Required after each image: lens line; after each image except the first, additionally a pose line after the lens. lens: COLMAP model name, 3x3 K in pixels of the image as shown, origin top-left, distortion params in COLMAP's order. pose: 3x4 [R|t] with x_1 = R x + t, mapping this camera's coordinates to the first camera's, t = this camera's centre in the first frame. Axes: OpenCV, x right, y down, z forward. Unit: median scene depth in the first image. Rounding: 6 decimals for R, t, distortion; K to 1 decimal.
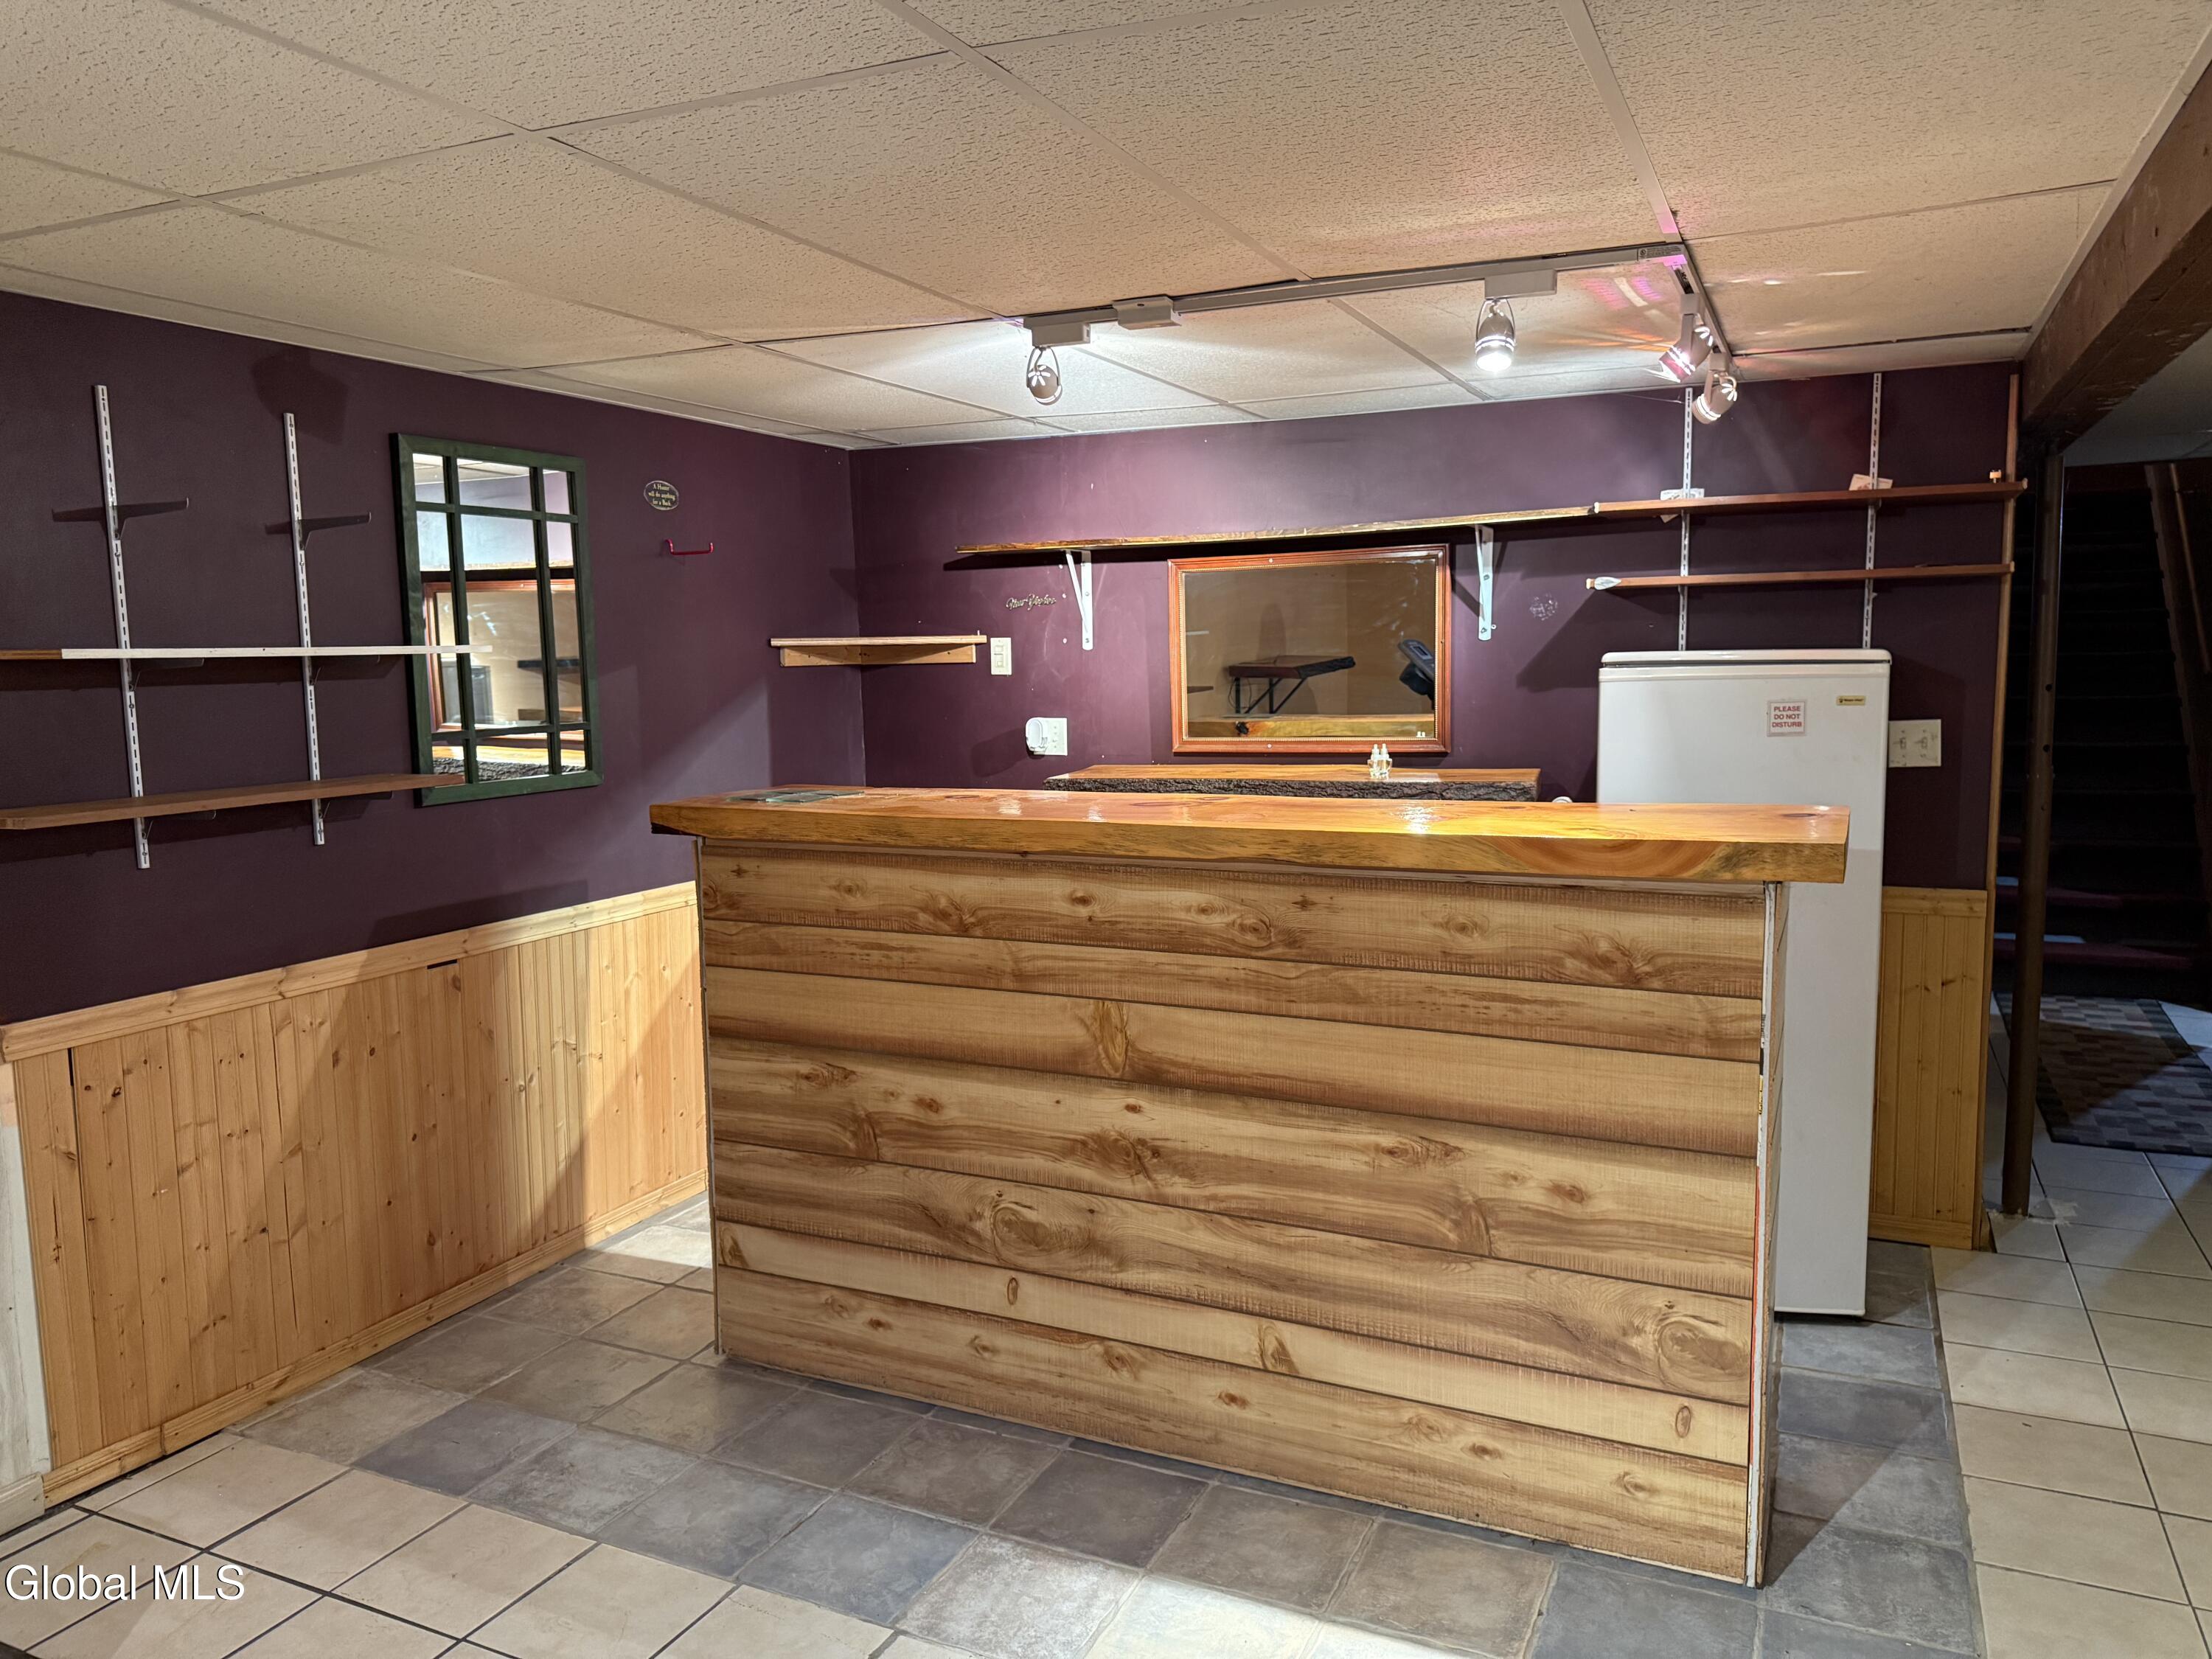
lens RADIAL K [[1563.8, 0, 1091.1], [0, 1563.8, 825.3], [0, 0, 1]] dist [0.066671, -0.077951]
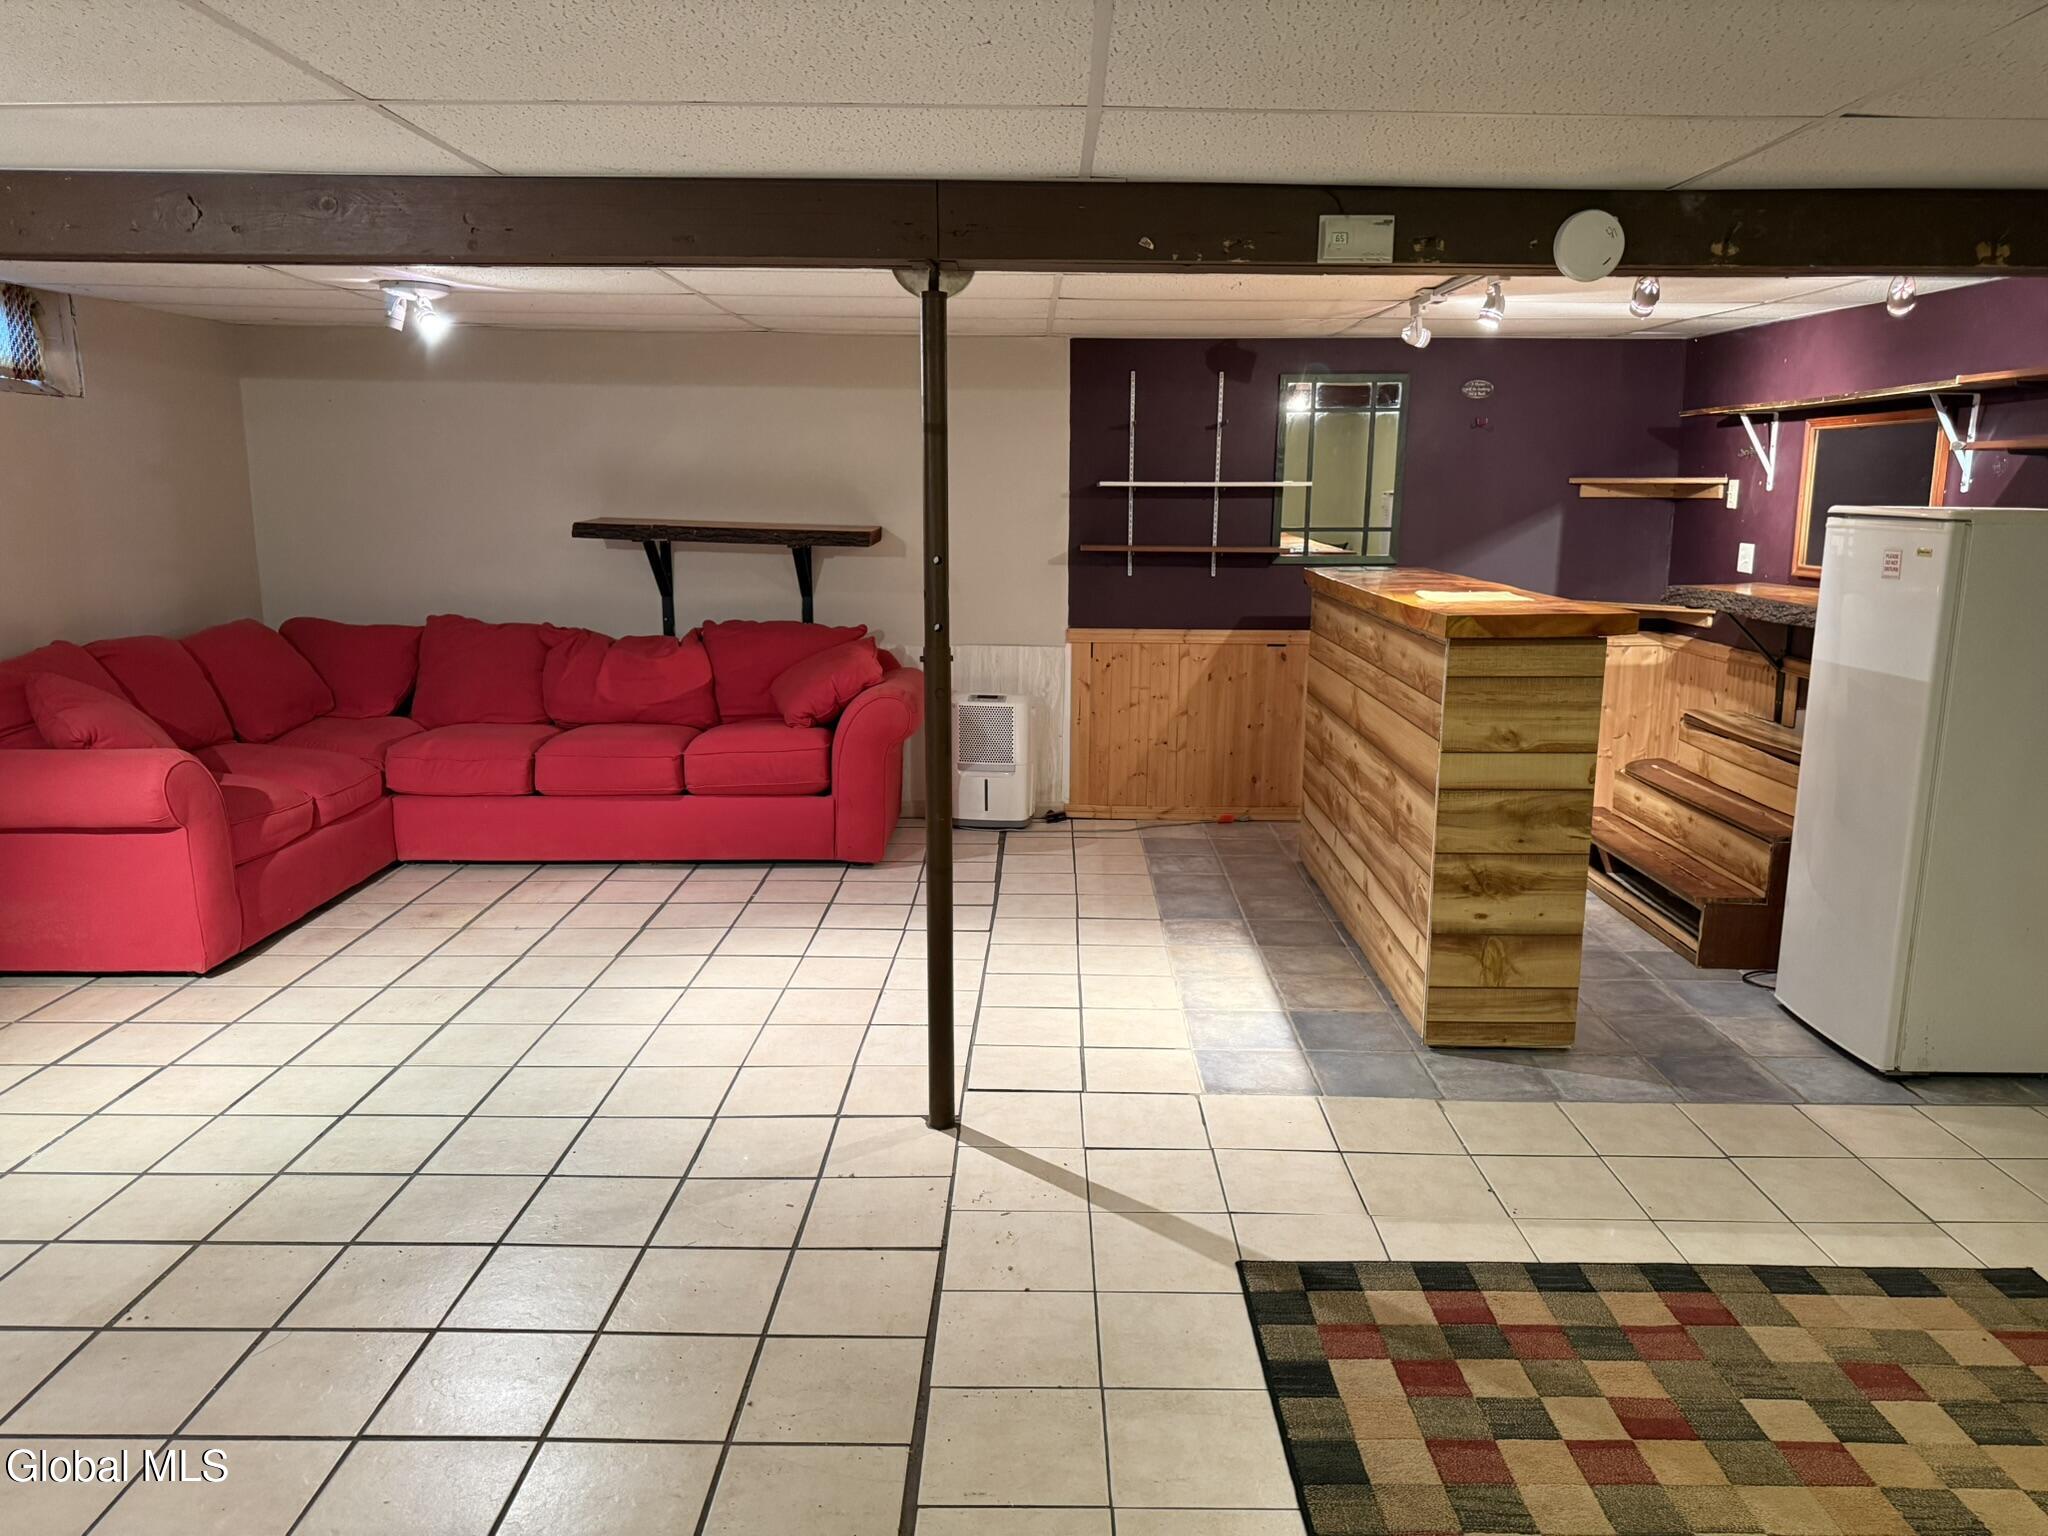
lens RADIAL K [[1447.8, 0, 1022.6], [0, 1447.8, 780.8], [0, 0, 1]] dist [0.066671, -0.077951]
pose [[0.411739, 0.201522, -0.888741, 1.219833], [-0.115852, 0.978905, 0.168295, -0.017345], [0.903908, 0.033669, 0.426400, -0.069372]]
